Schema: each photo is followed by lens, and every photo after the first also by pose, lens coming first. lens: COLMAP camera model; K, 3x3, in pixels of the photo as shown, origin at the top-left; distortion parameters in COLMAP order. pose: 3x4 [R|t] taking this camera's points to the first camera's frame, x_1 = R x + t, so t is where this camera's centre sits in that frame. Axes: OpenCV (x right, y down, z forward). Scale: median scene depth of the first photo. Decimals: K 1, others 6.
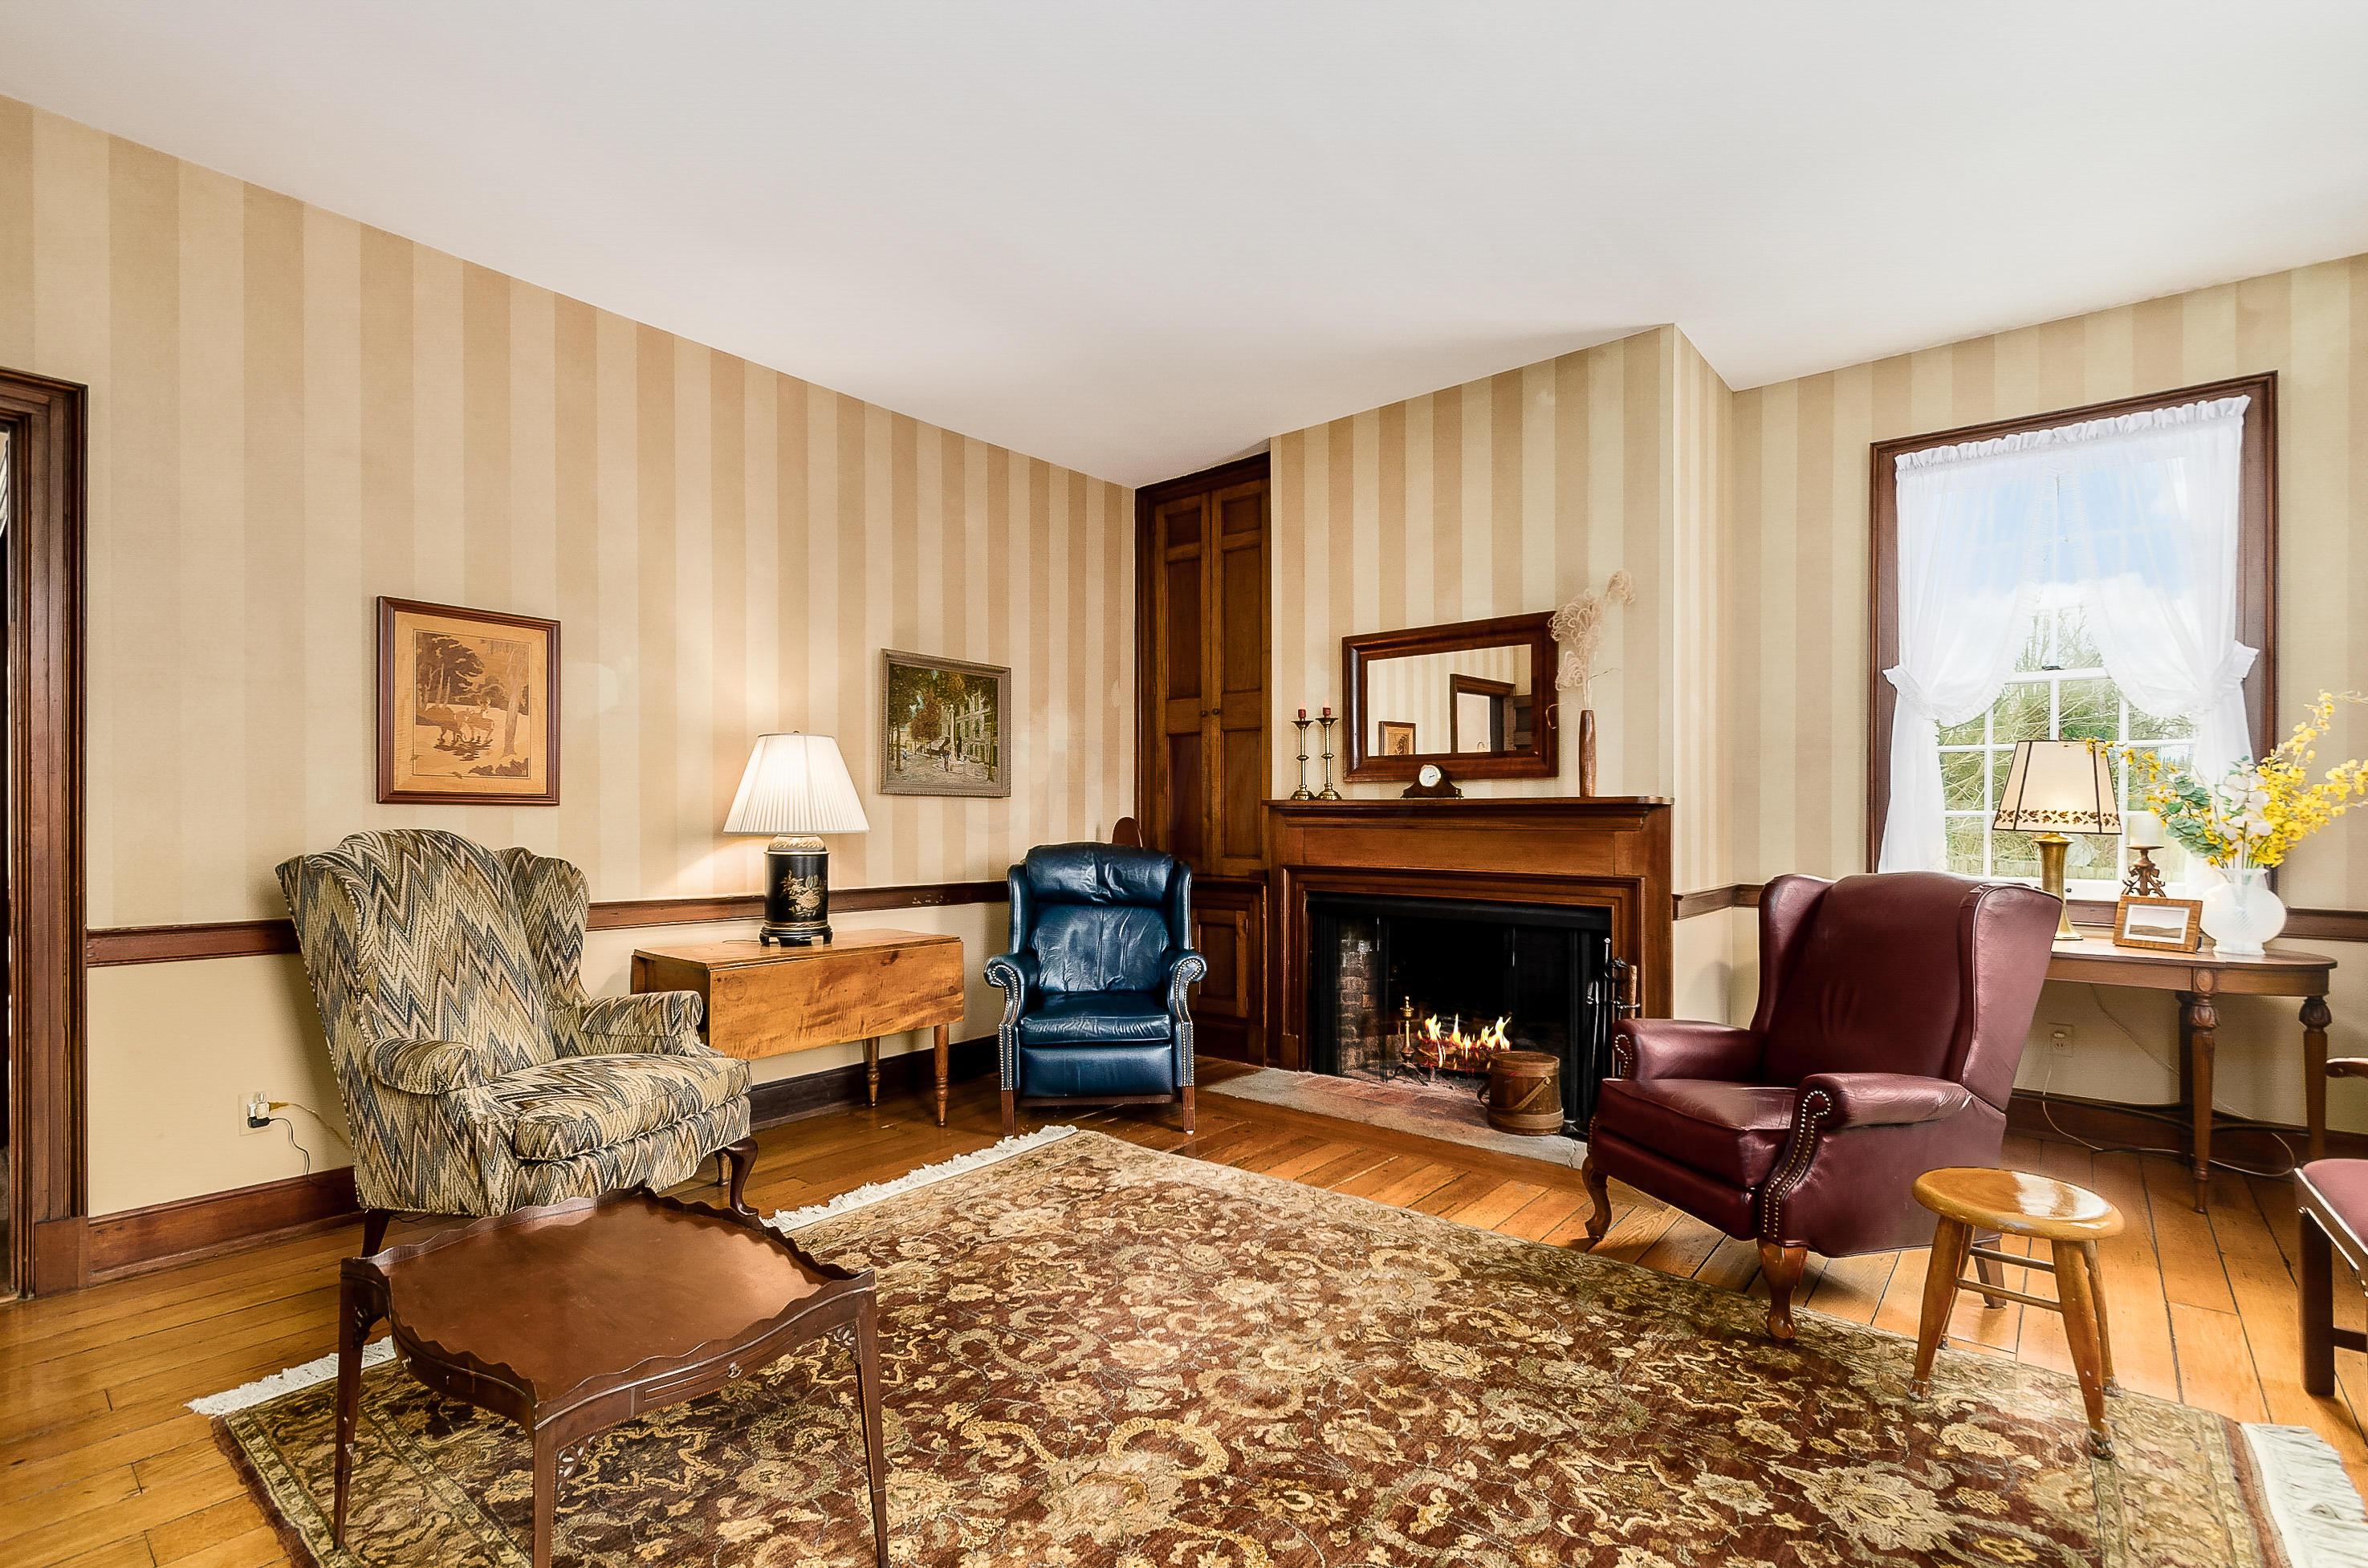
lens RADIAL K [[1047.9, 0, 1194.6], [0, 1047.9, 813.3], [0, 0, 1]] dist [0.000093, -0.000141]
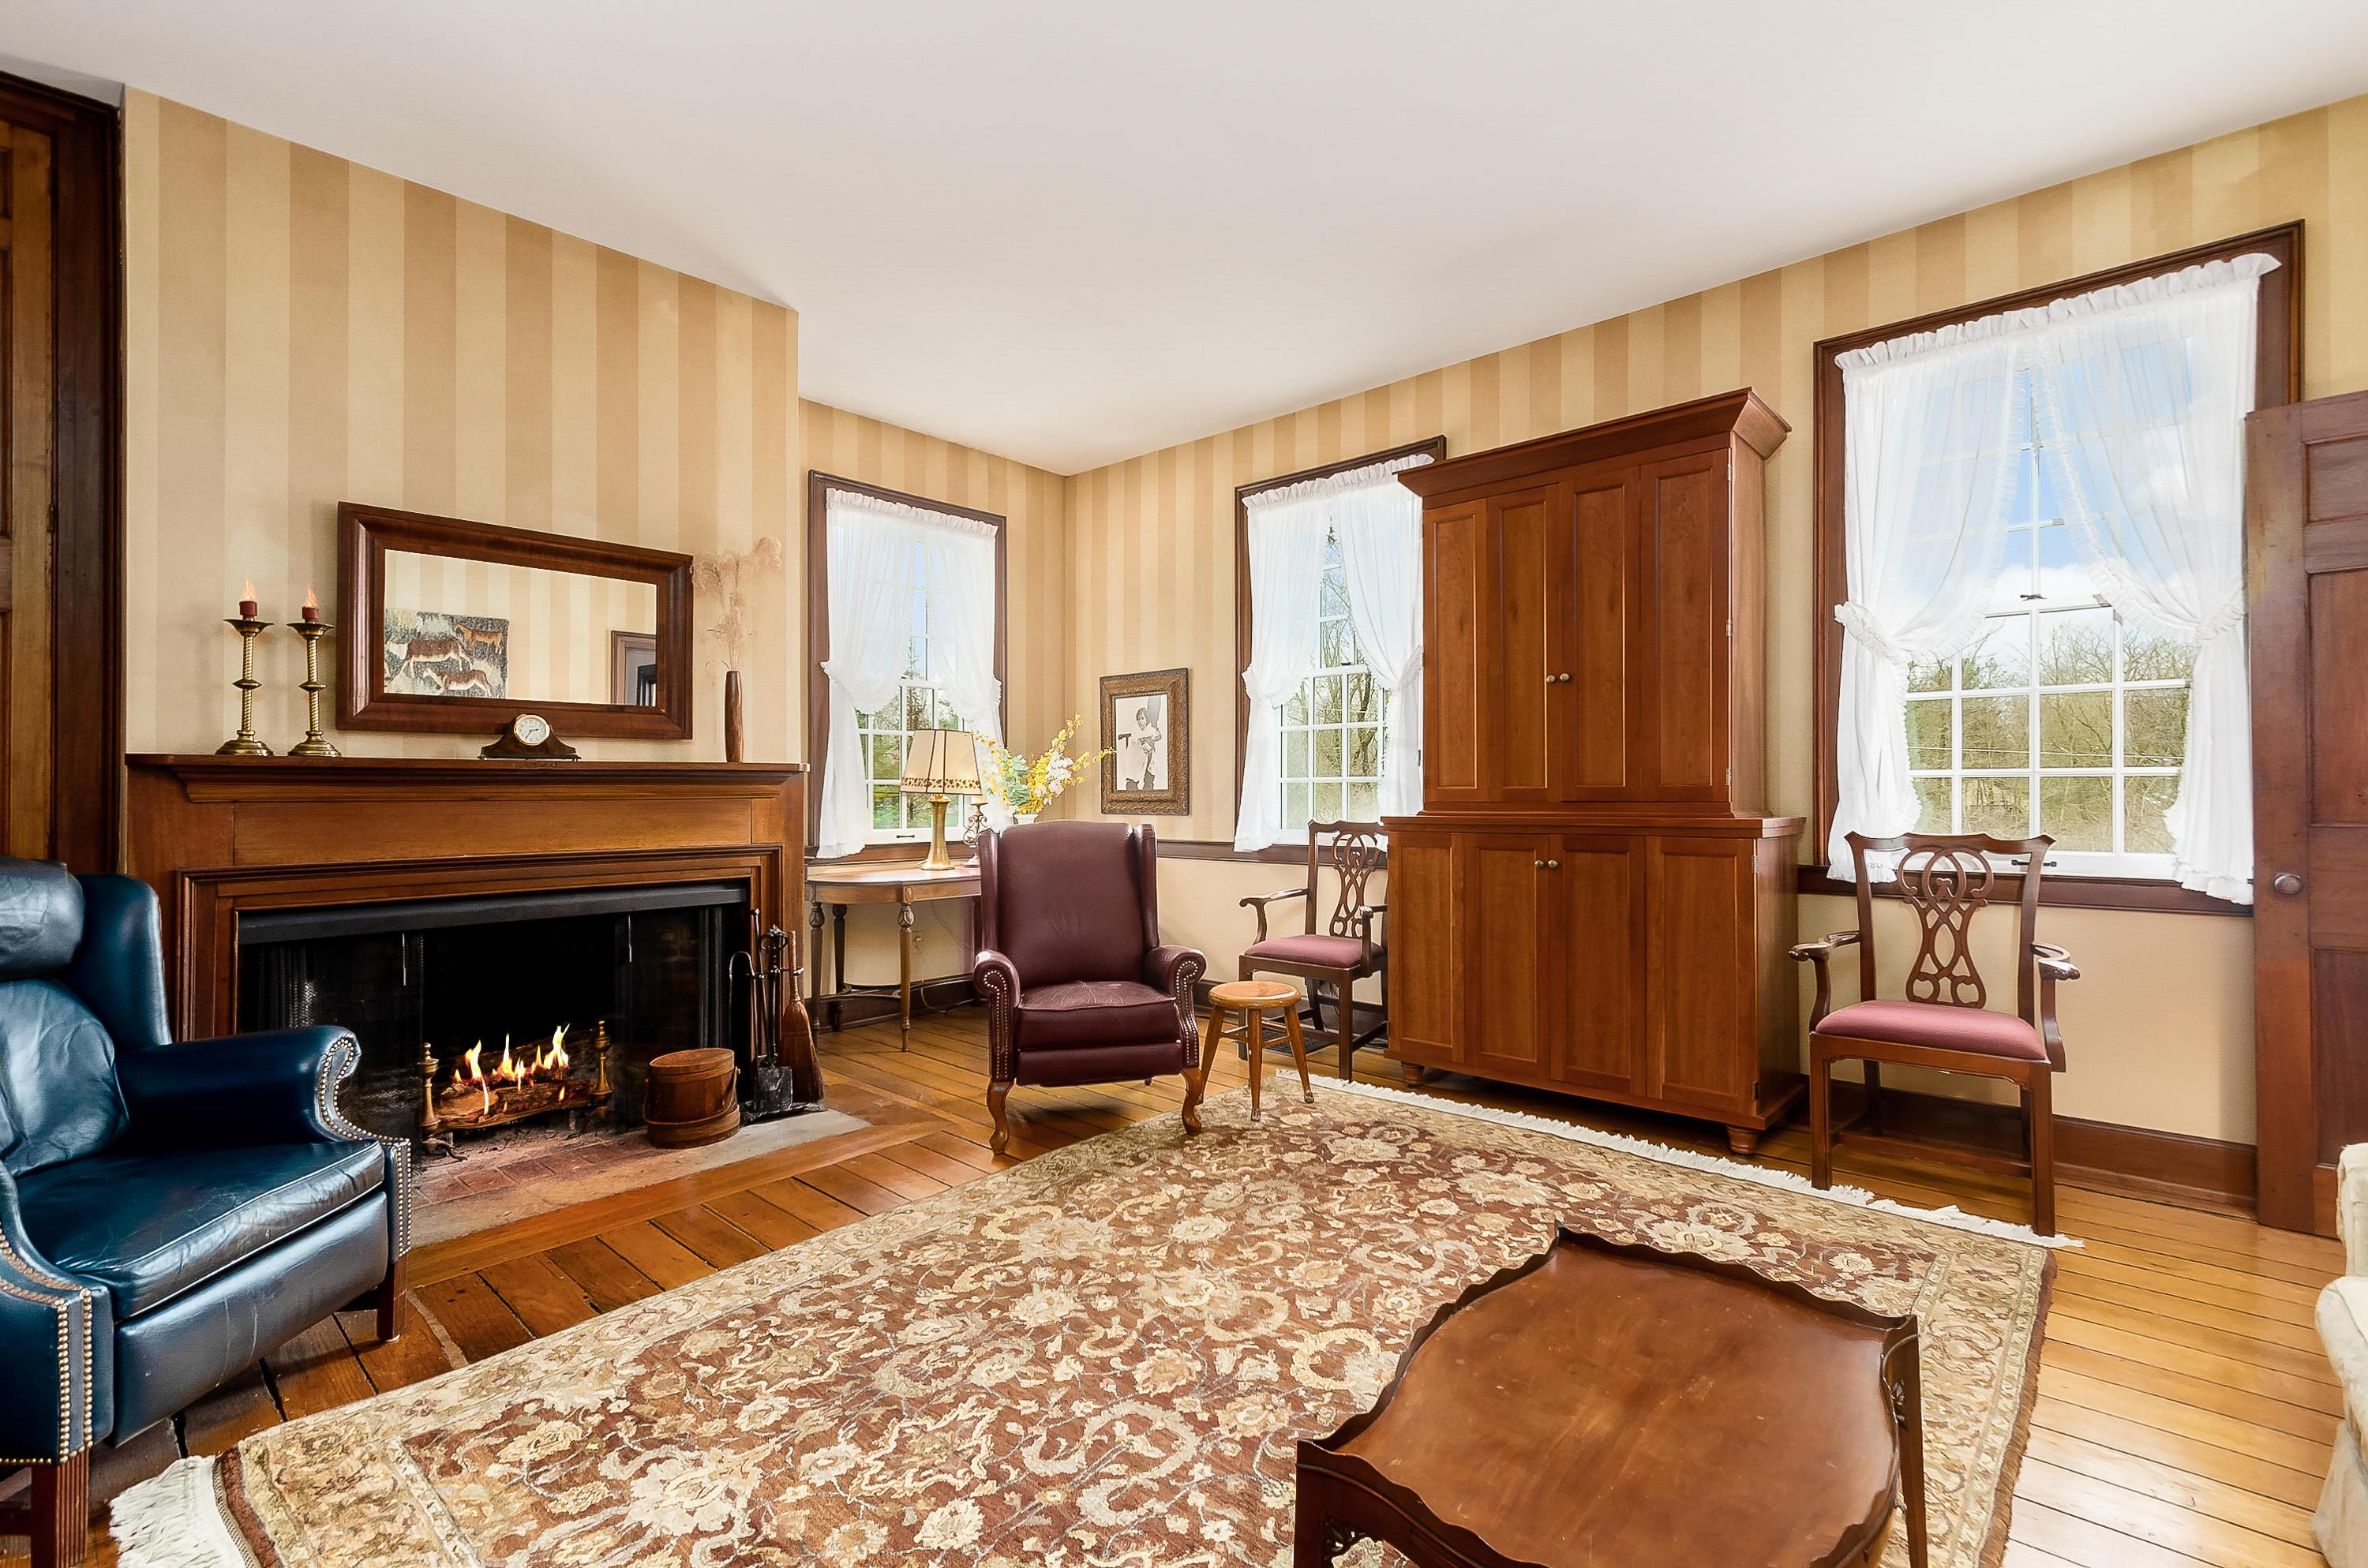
lens RADIAL K [[1074.8, 0, 1186.7], [0, 1074.8, 768.3], [0, 0, 1]] dist [0.001199, -0.000106]
pose [[0.046903, 0.015104, 0.998785, -0.817590], [0.001307, 0.999884, -0.015182, 0.006539], [-0.998899, 0.002018, 0.046878, 0.777144]]
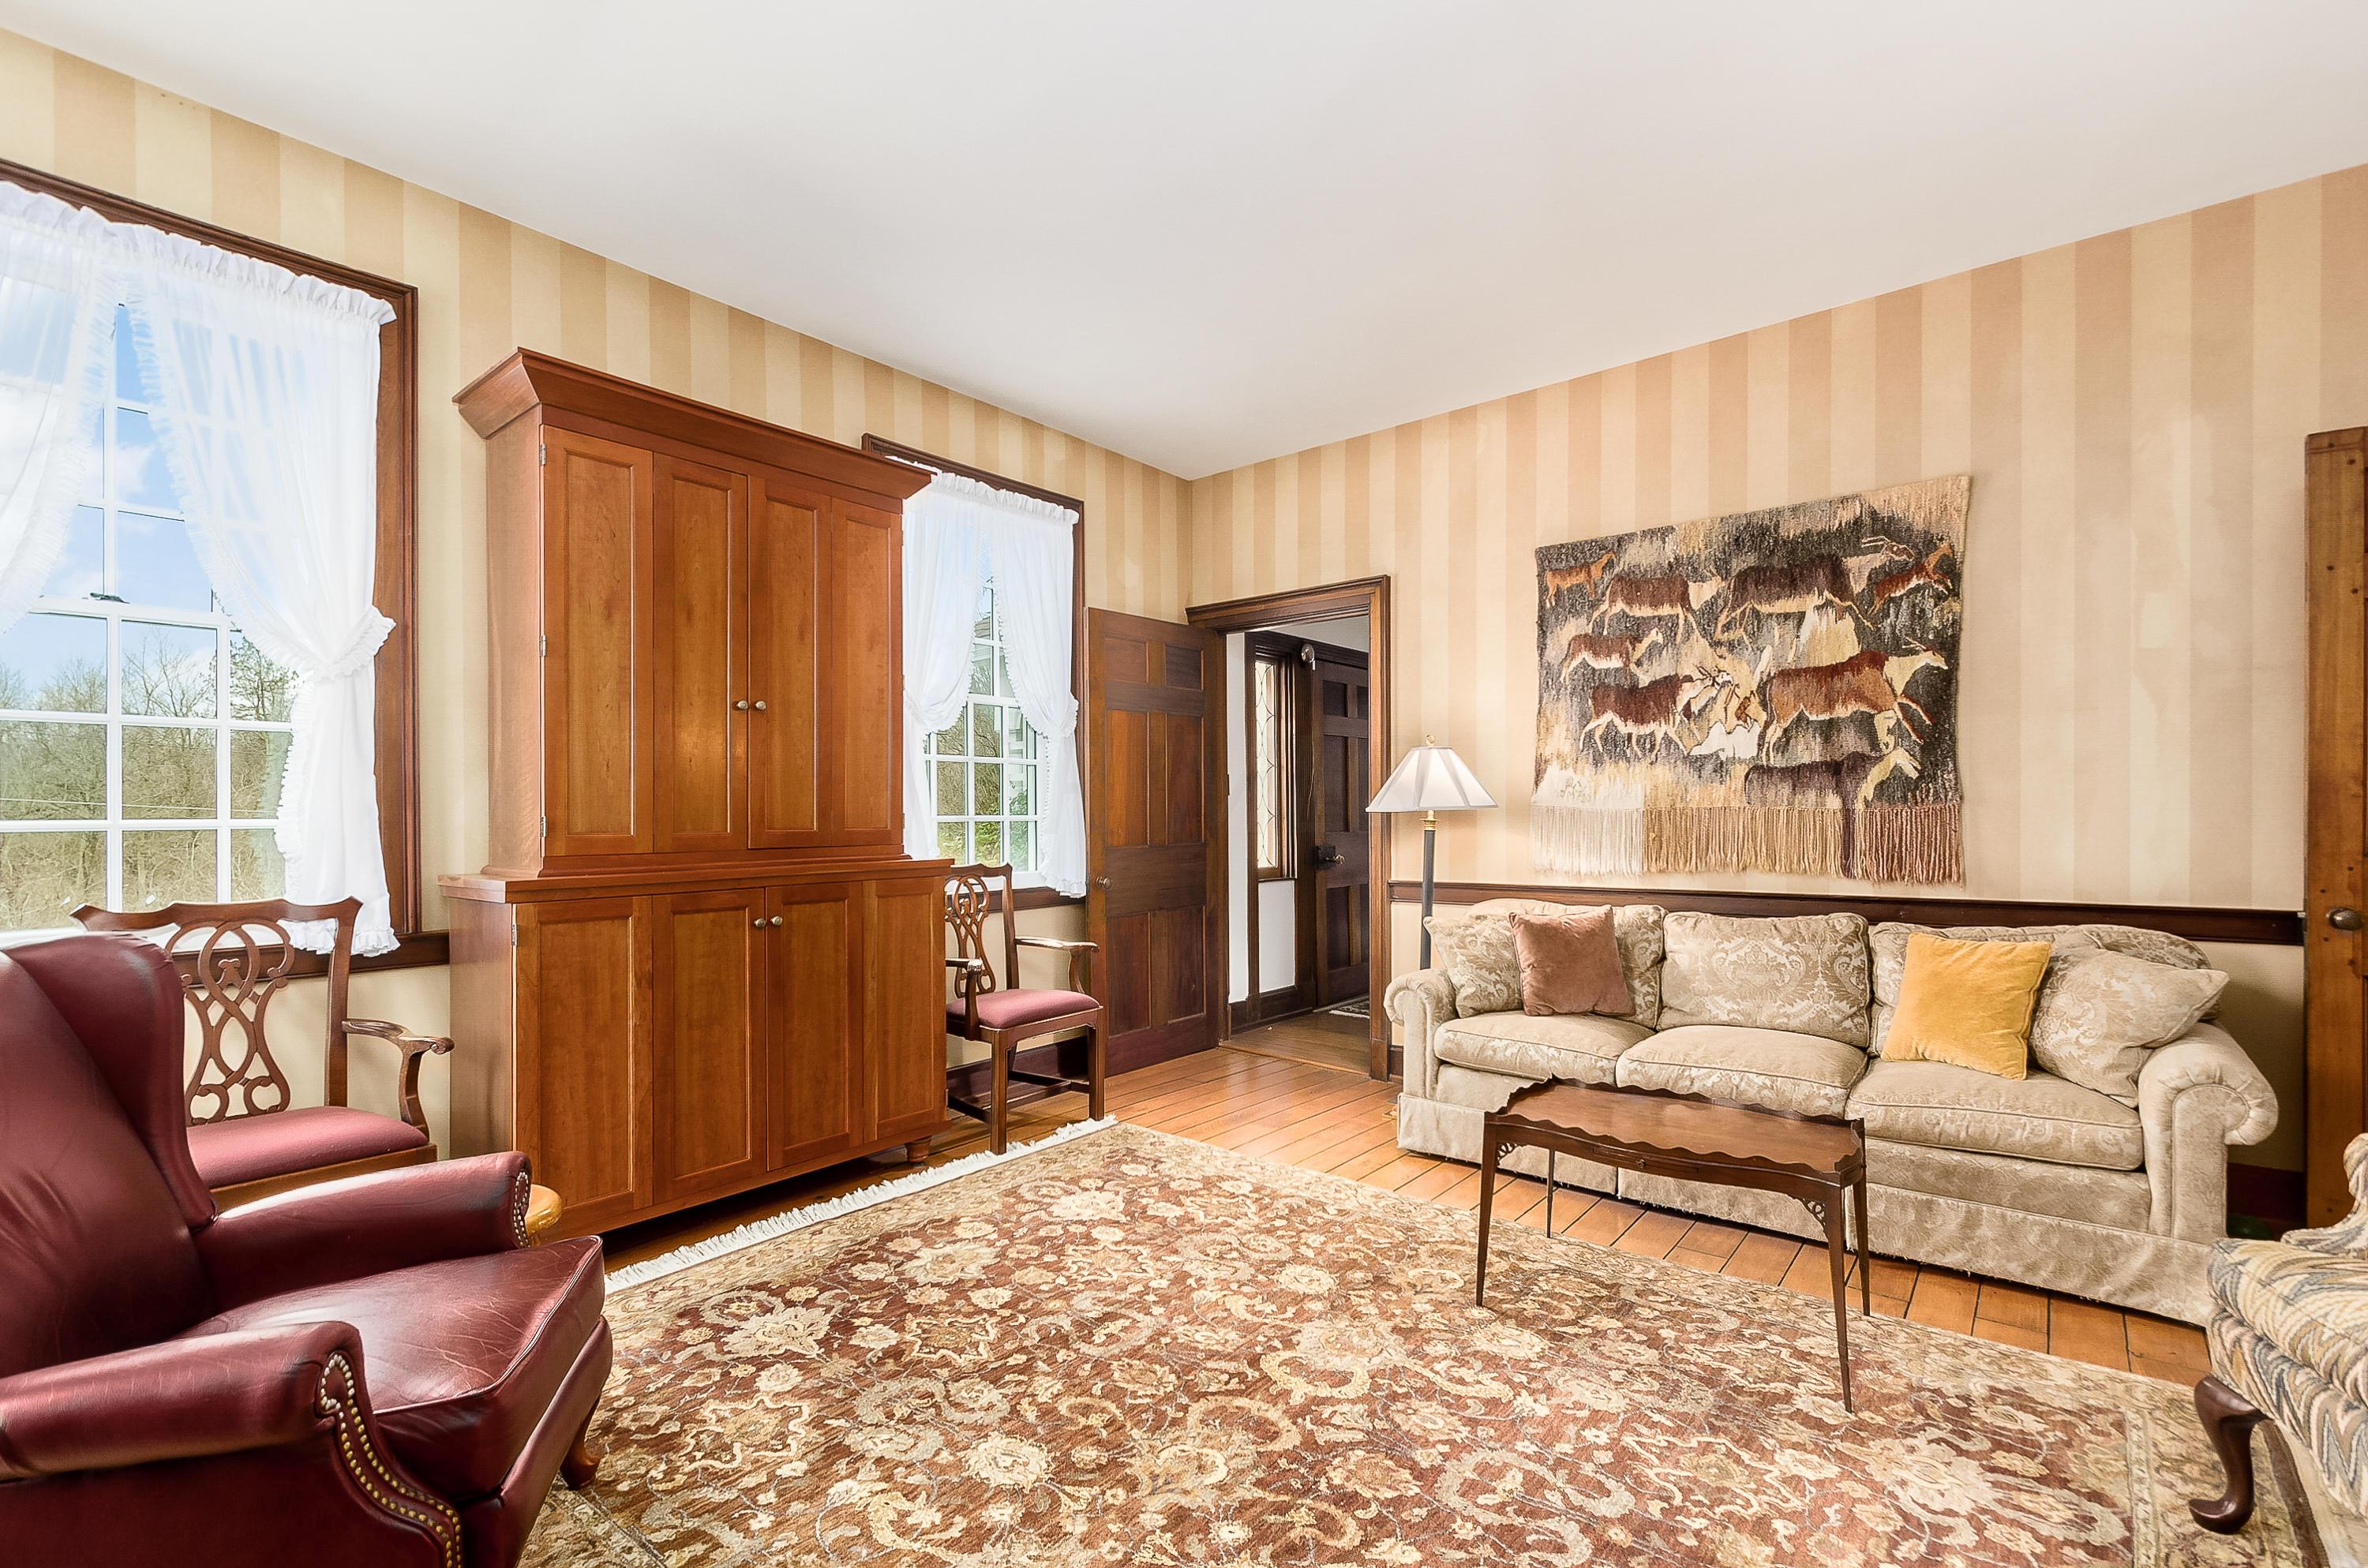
lens RADIAL K [[1041.5, 0, 1209.6], [0, 1041.5, 832.5], [0, 0, 1]] dist [0.001831, -0.000241]
pose [[-0.999776, 0.008232, -0.019485, 0.074322], [0.008070, 0.999932, 0.008367, 0.004881], [0.019552, 0.008207, -0.999775, 1.498497]]
